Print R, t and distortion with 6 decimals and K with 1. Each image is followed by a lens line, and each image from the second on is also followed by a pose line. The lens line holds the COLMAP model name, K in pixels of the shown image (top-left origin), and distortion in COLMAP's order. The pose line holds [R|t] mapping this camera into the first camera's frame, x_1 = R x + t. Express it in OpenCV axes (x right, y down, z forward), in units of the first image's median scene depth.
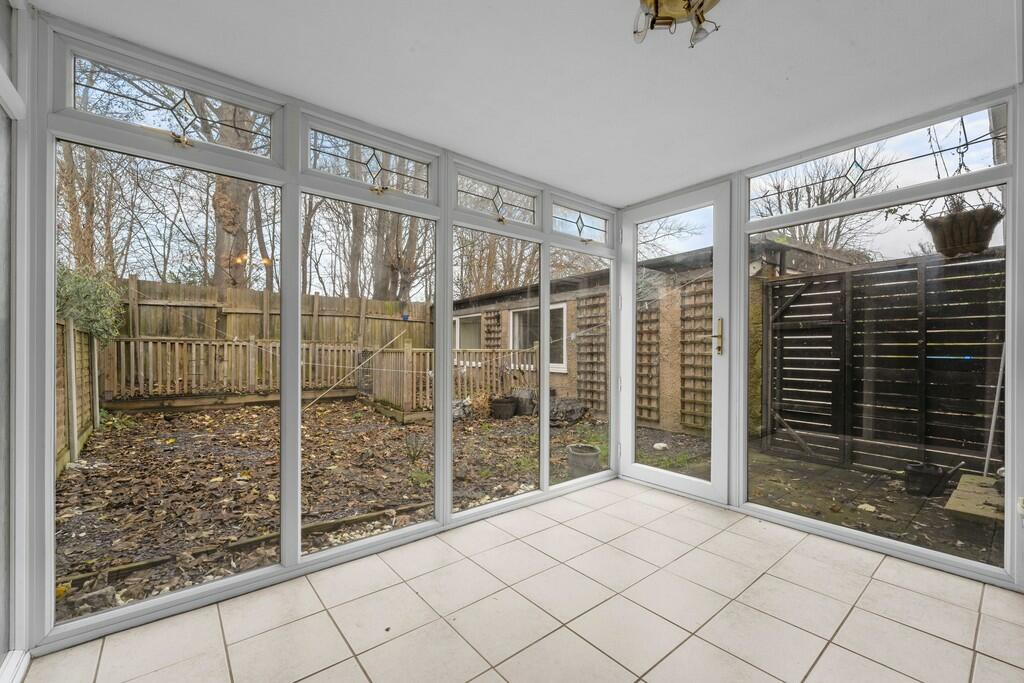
lens RADIAL K [[421.1, 0, 513.5], [0, 421.1, 347.9], [0, 0, 1]] dist [0.011531, 0.000041]
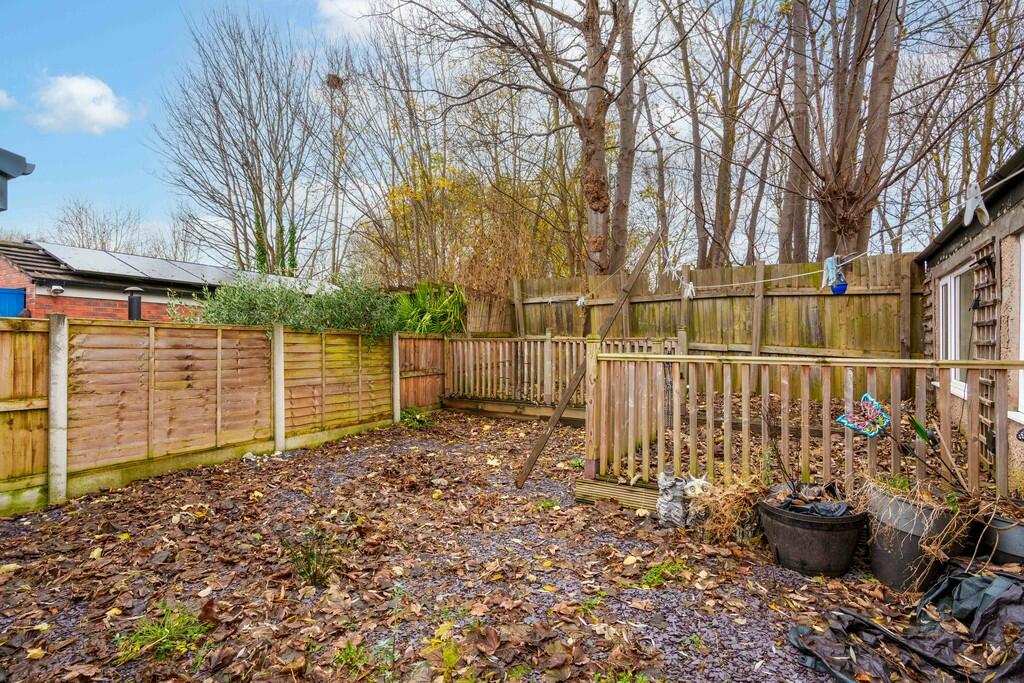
lens RADIAL K [[502.8, 0, 512.2], [0, 502.8, 340.7], [0, 0, 1]] dist [0.000641, 0.000058]
pose [[0.381613, -0.005556, -0.924305, 0.241558], [0.001629, 0.999984, -0.005339, -0.009854], [0.924321, 0.000531, 0.381616, 0.598293]]
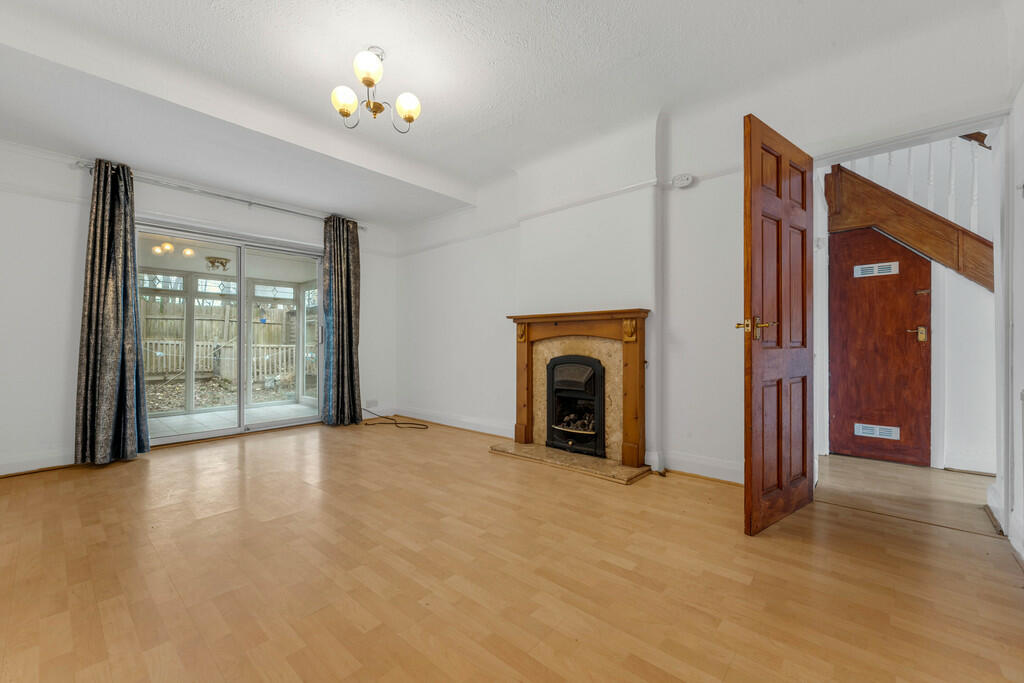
lens RADIAL K [[421.1, 0, 512.0], [0, 421.1, 341.3], [0, 0, 1]] dist [0.011531, 0.000041]
pose [[0.989461, -0.000099, 0.144800, 0.498779], [0.000201, 1.000000, -0.000690, -0.009232], [-0.144800, 0.000712, 0.989461, -0.664388]]
